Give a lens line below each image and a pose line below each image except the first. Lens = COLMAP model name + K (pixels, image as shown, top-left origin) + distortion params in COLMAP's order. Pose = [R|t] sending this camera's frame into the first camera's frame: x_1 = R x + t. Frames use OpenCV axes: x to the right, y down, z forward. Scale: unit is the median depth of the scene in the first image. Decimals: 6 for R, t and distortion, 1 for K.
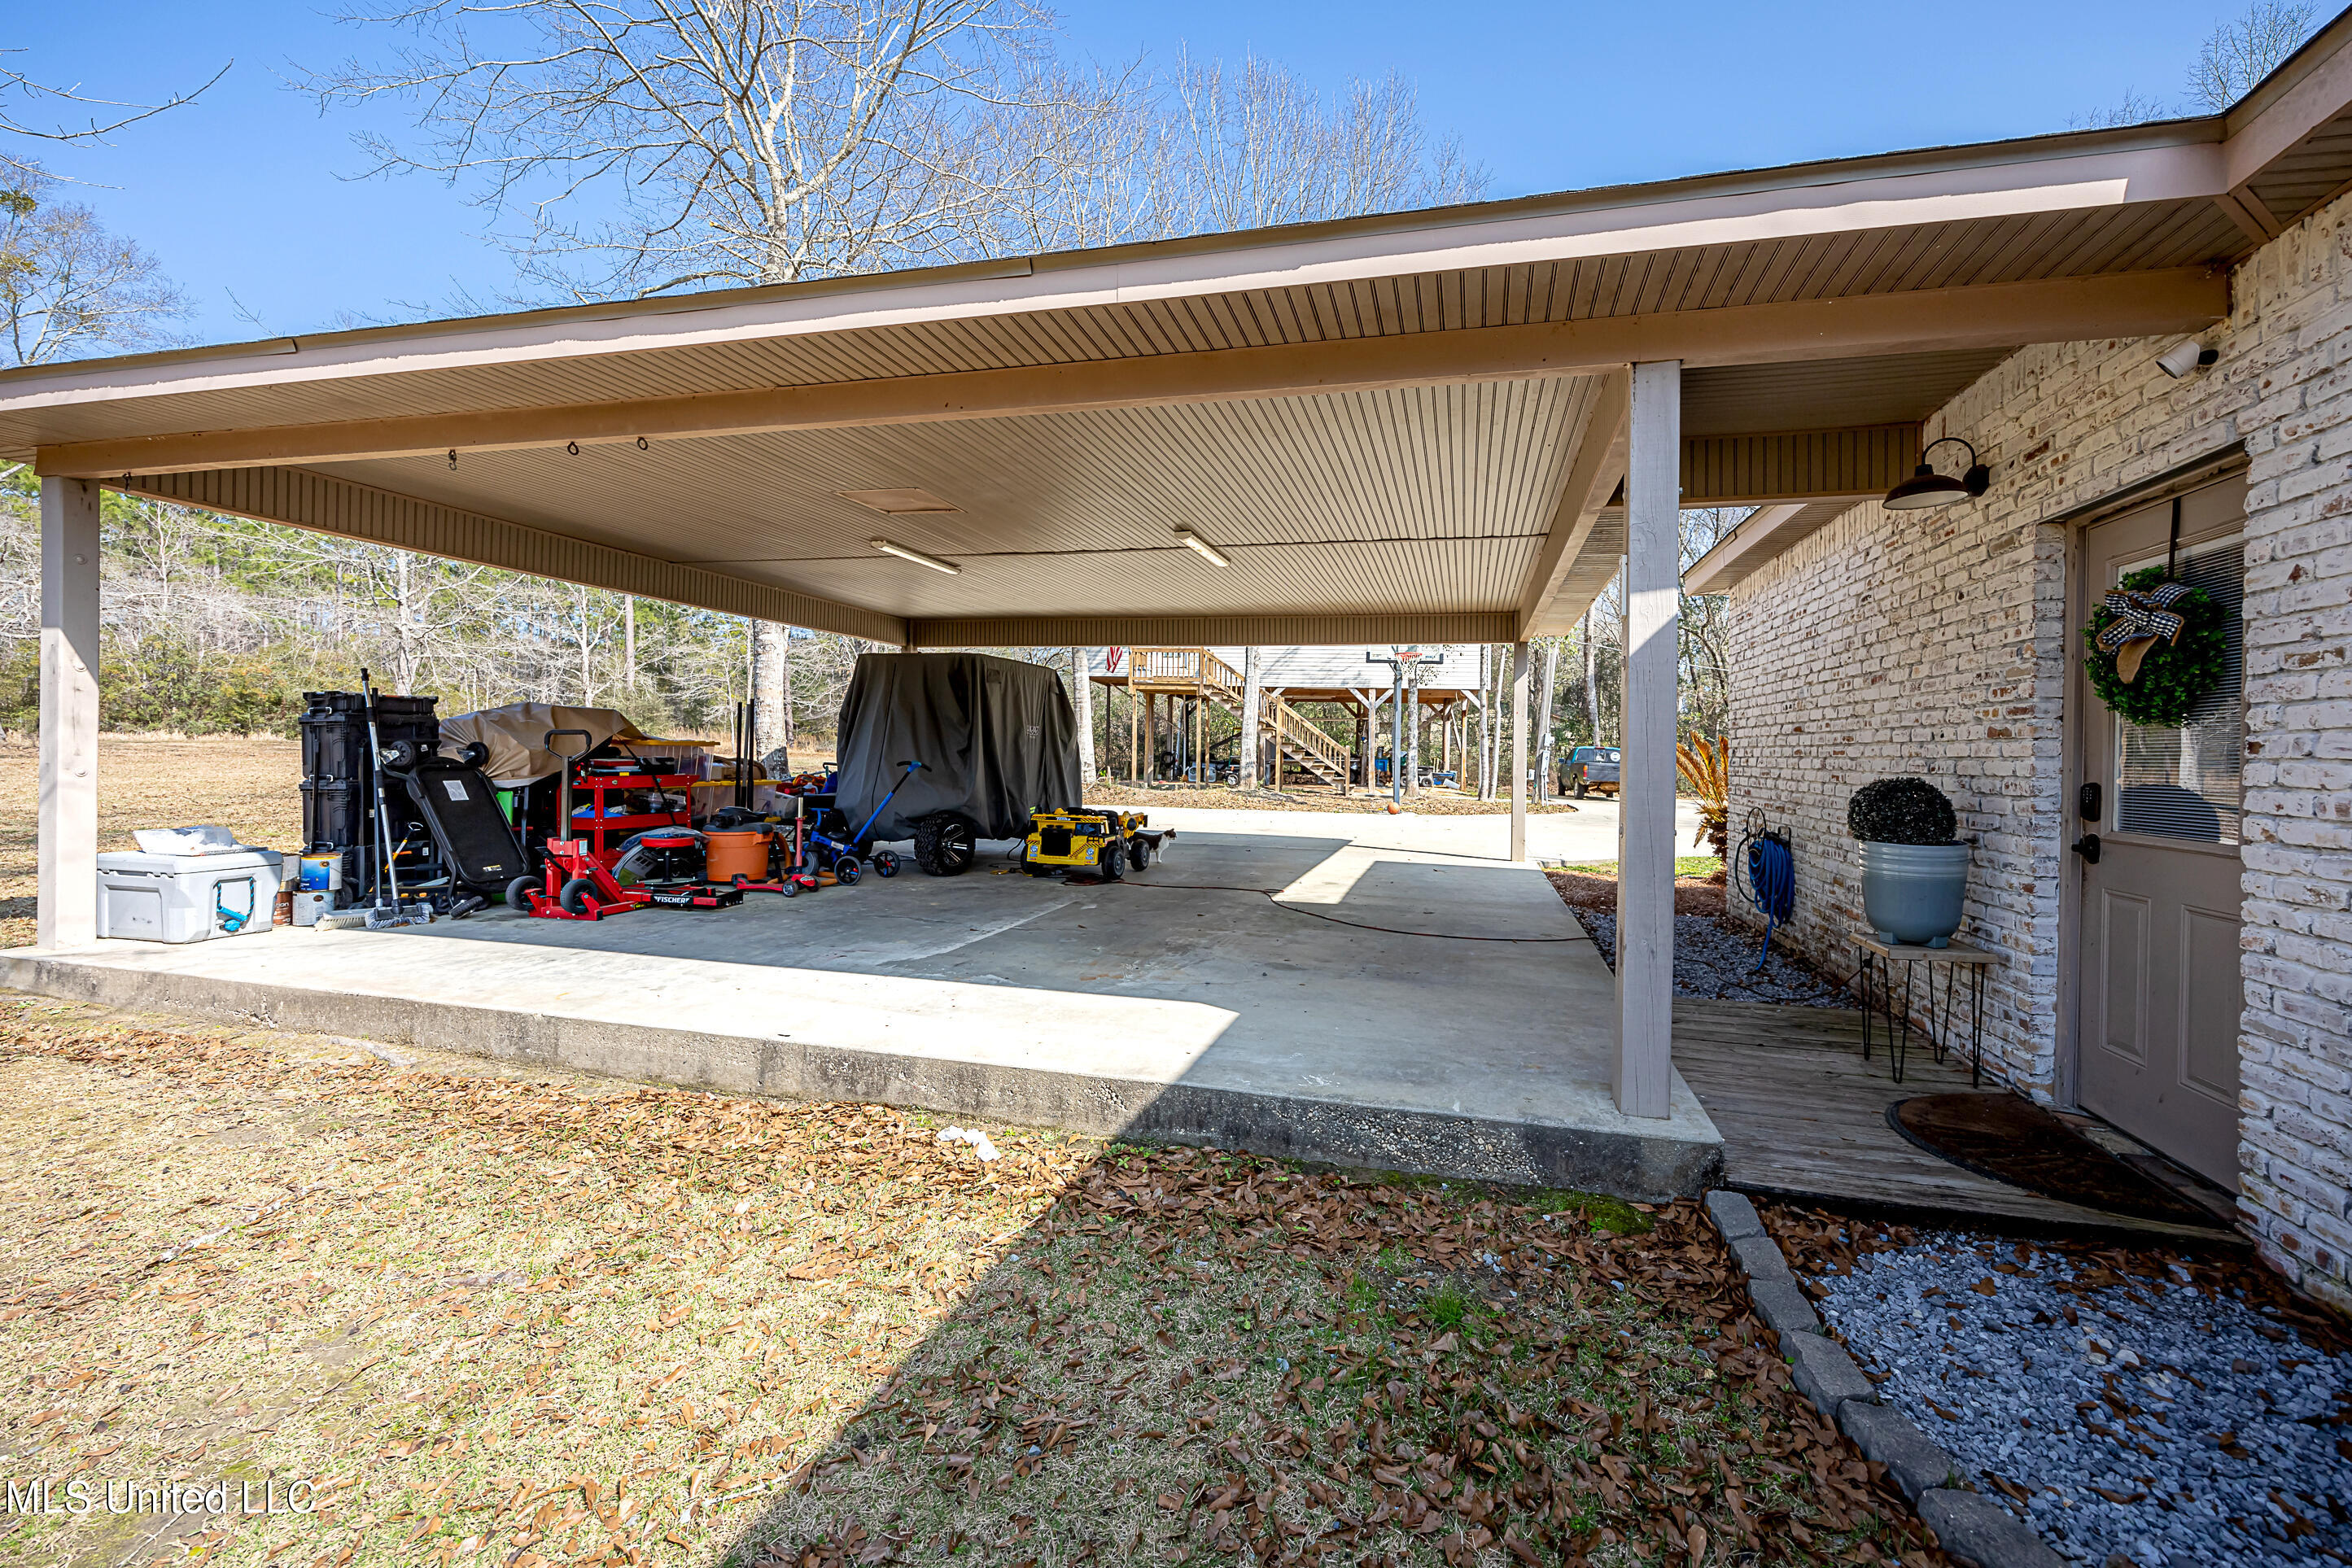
lens RADIAL K [[909.4, 0, 1160.8], [0, 909.4, 761.6], [0, 0, 1]] dist [-0.001185, -0.000056]
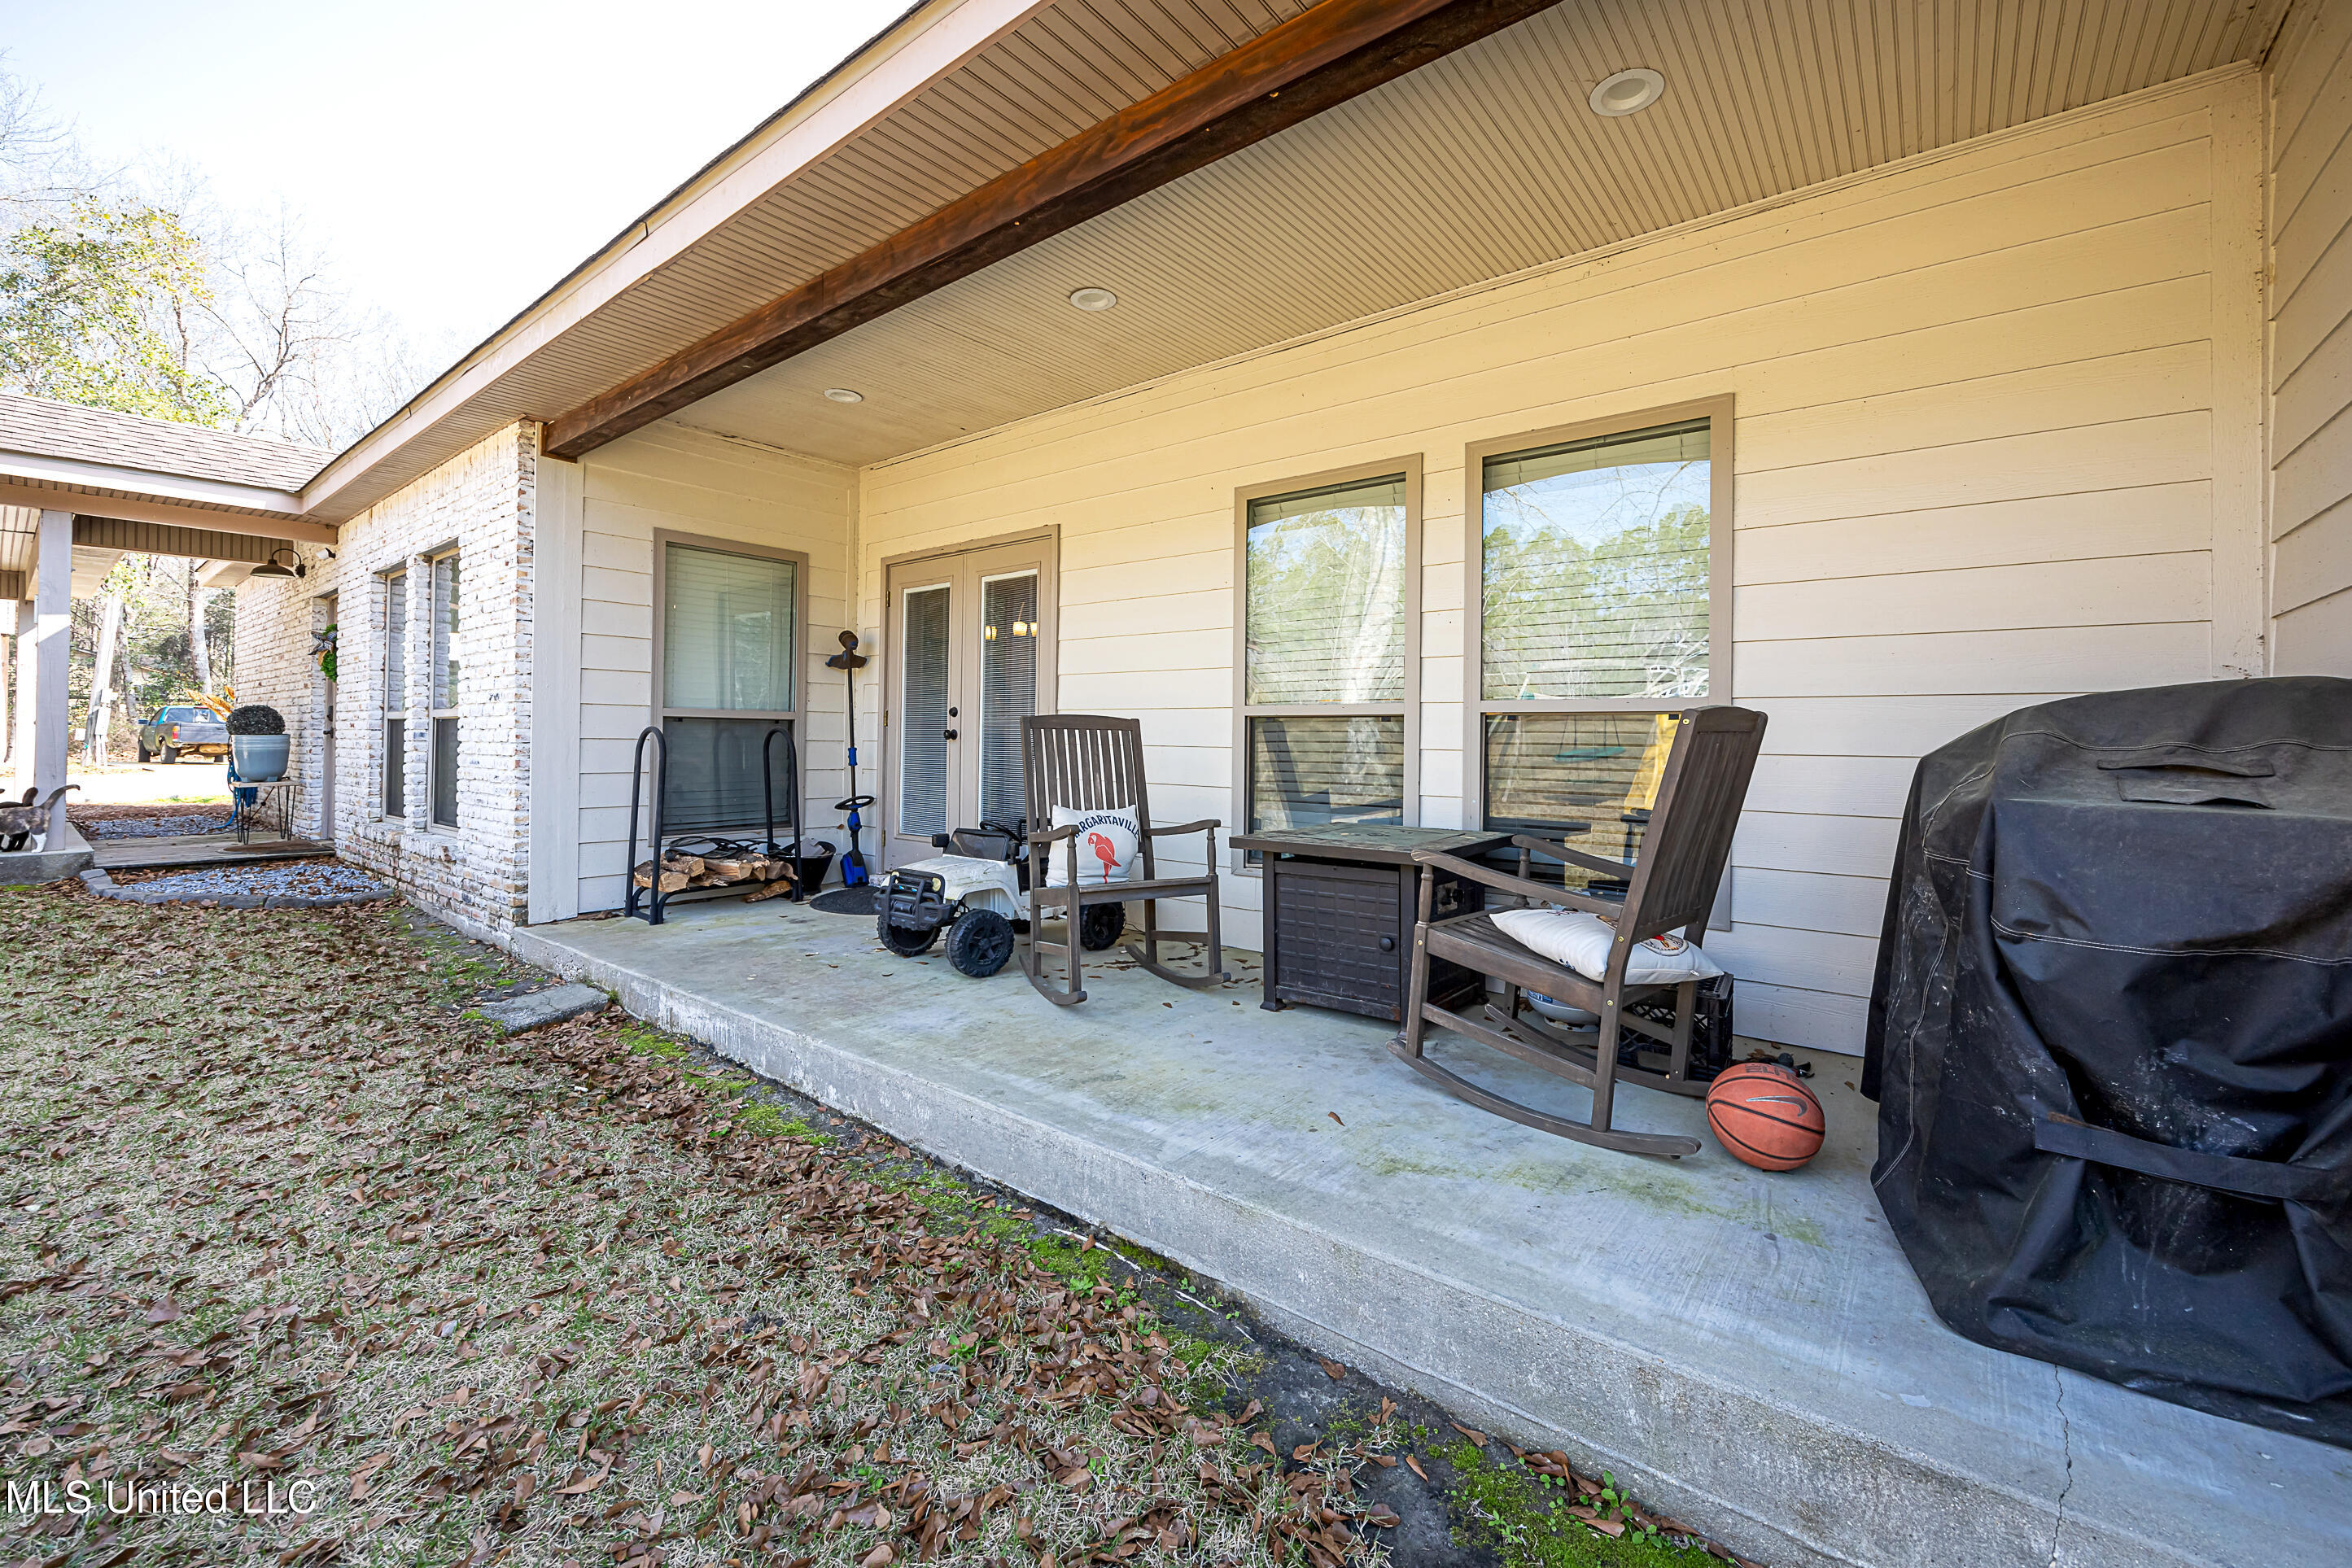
lens RADIAL K [[974.5, 0, 1179.8], [0, 974.5, 752.2], [0, 0, 1]] dist [-0.000585, 0.000084]
pose [[0.417971, -0.022800, 0.908174, -0.400042], [0.006060, 0.999733, 0.022309, 0.099864], [-0.908440, -0.003821, 0.417997, -2.126766]]
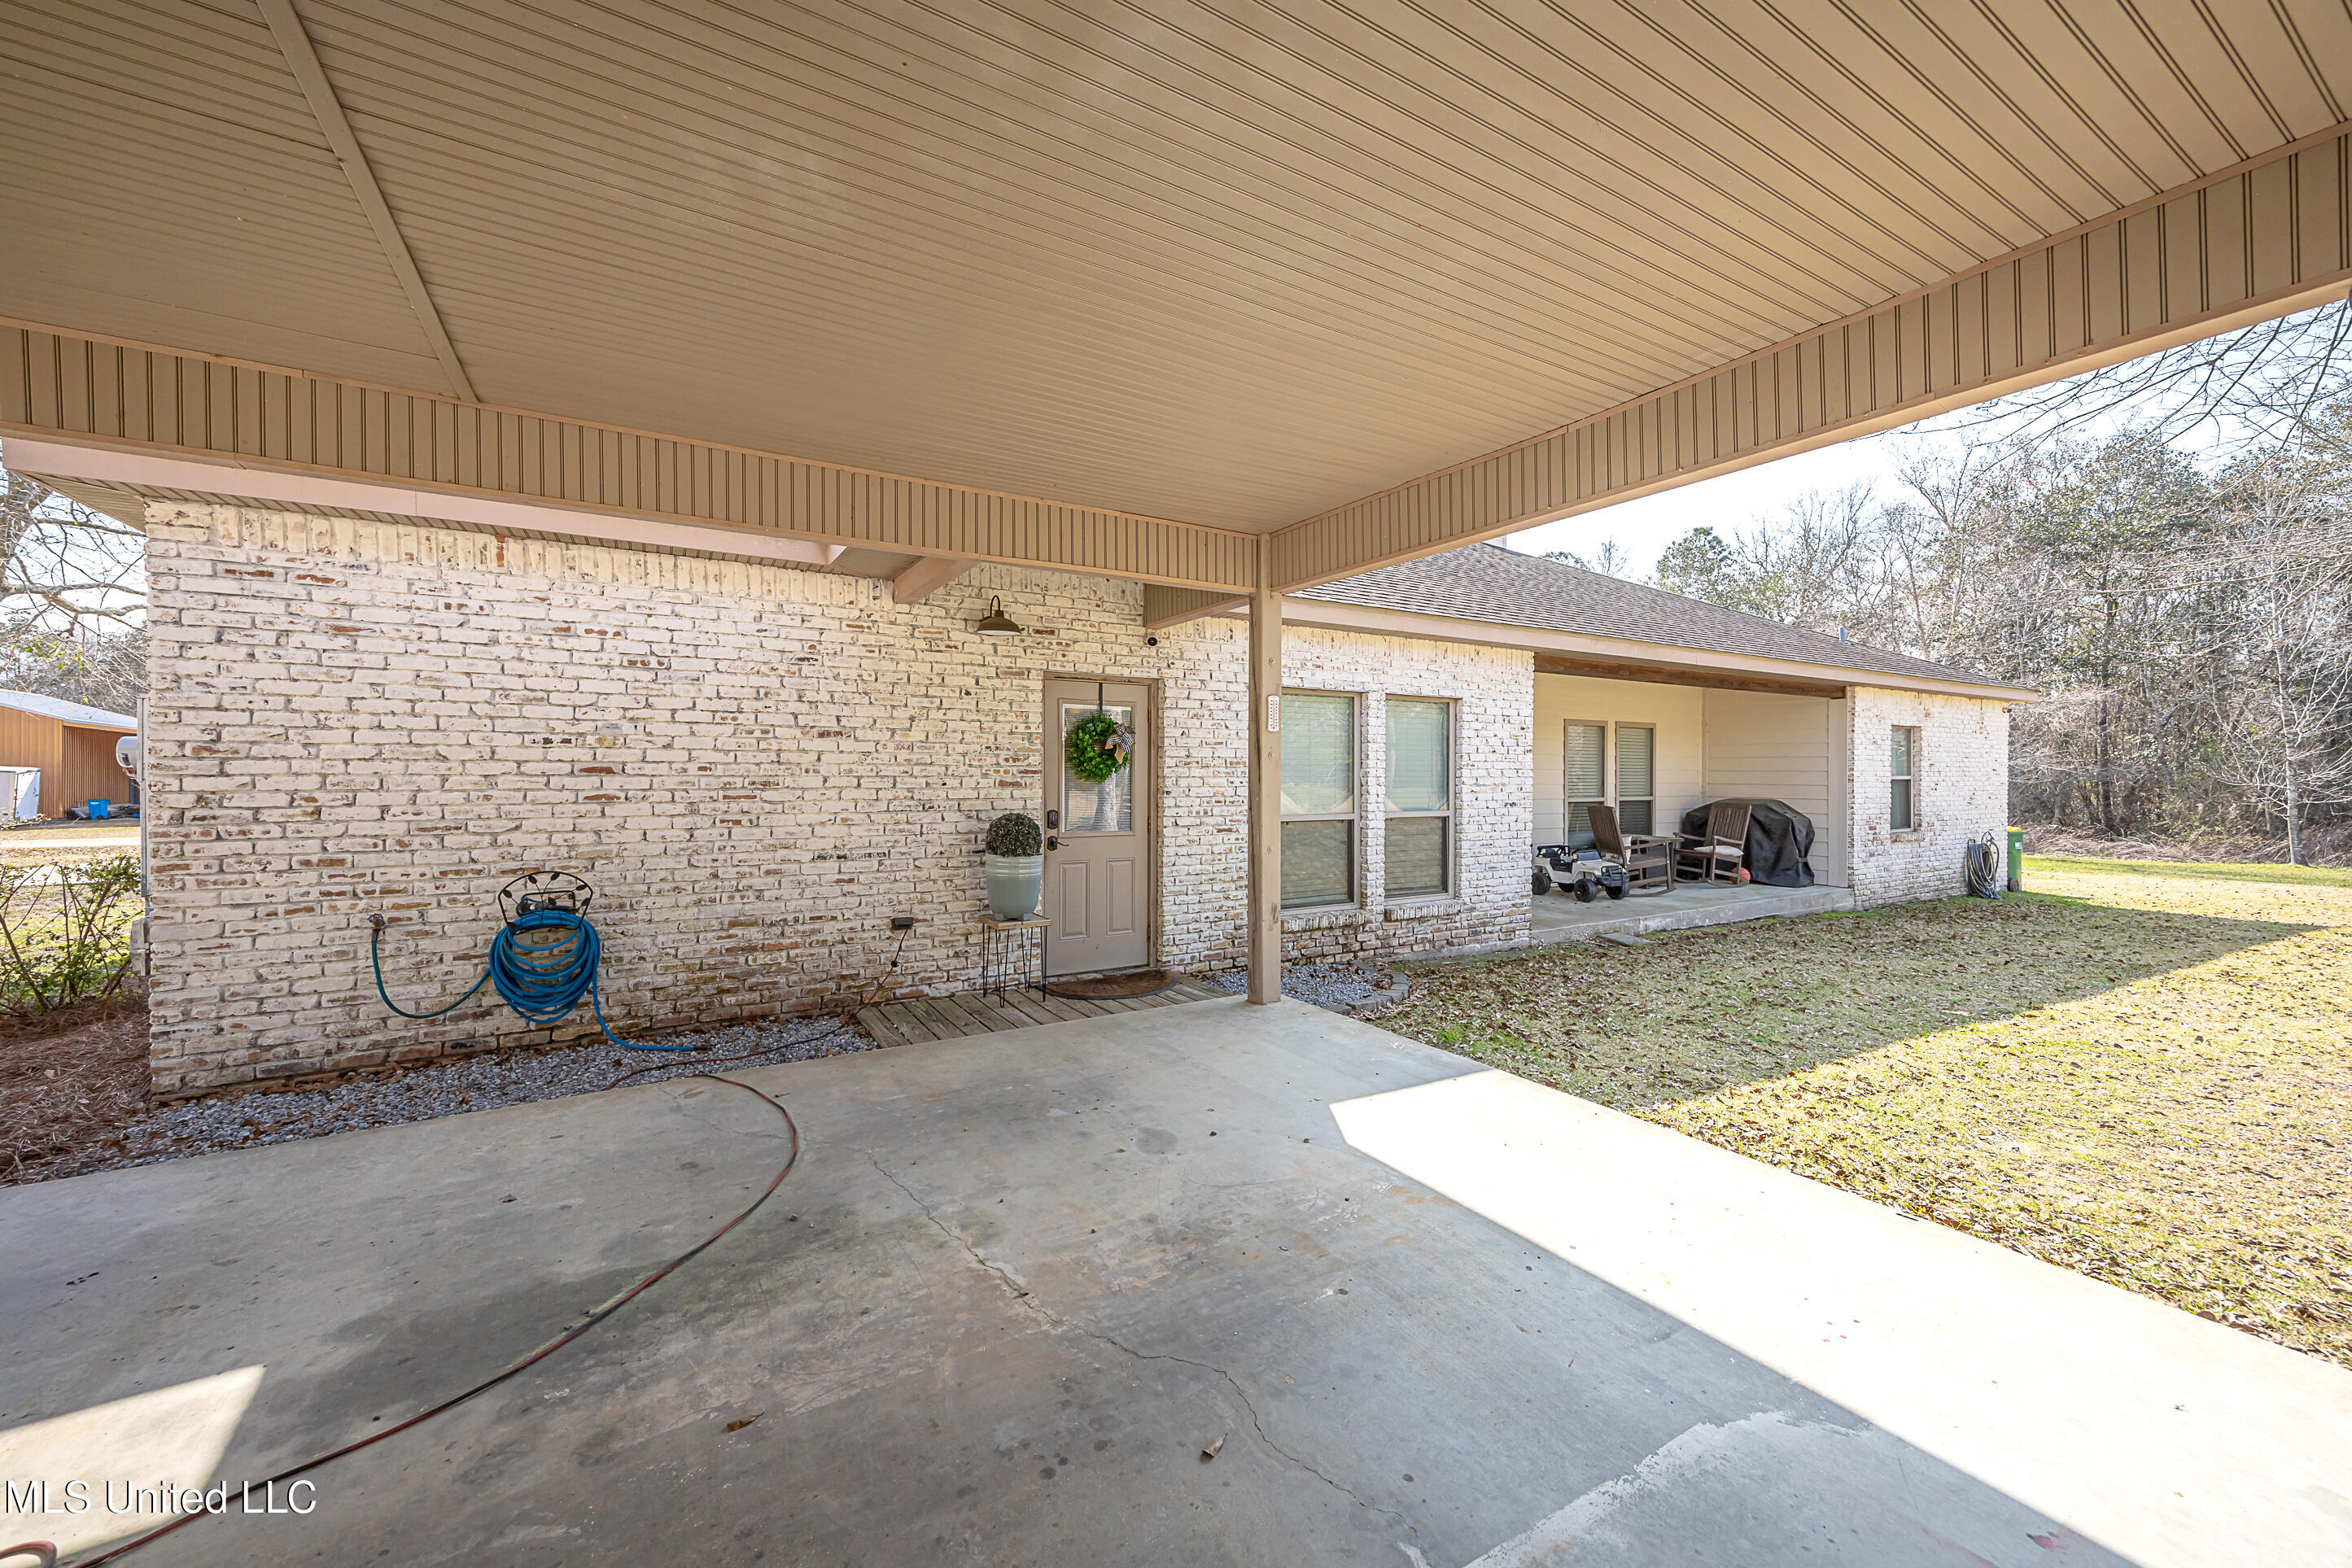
lens RADIAL K [[909.4, 0, 1160.8], [0, 909.4, 761.6], [0, 0, 1]] dist [-0.001185, -0.000056]
pose [[-0.705064, -0.016327, 0.708955, -0.536897], [-0.011531, 0.999867, 0.011558, -0.102311], [-0.709049, -0.000026, -0.705159, 2.136721]]
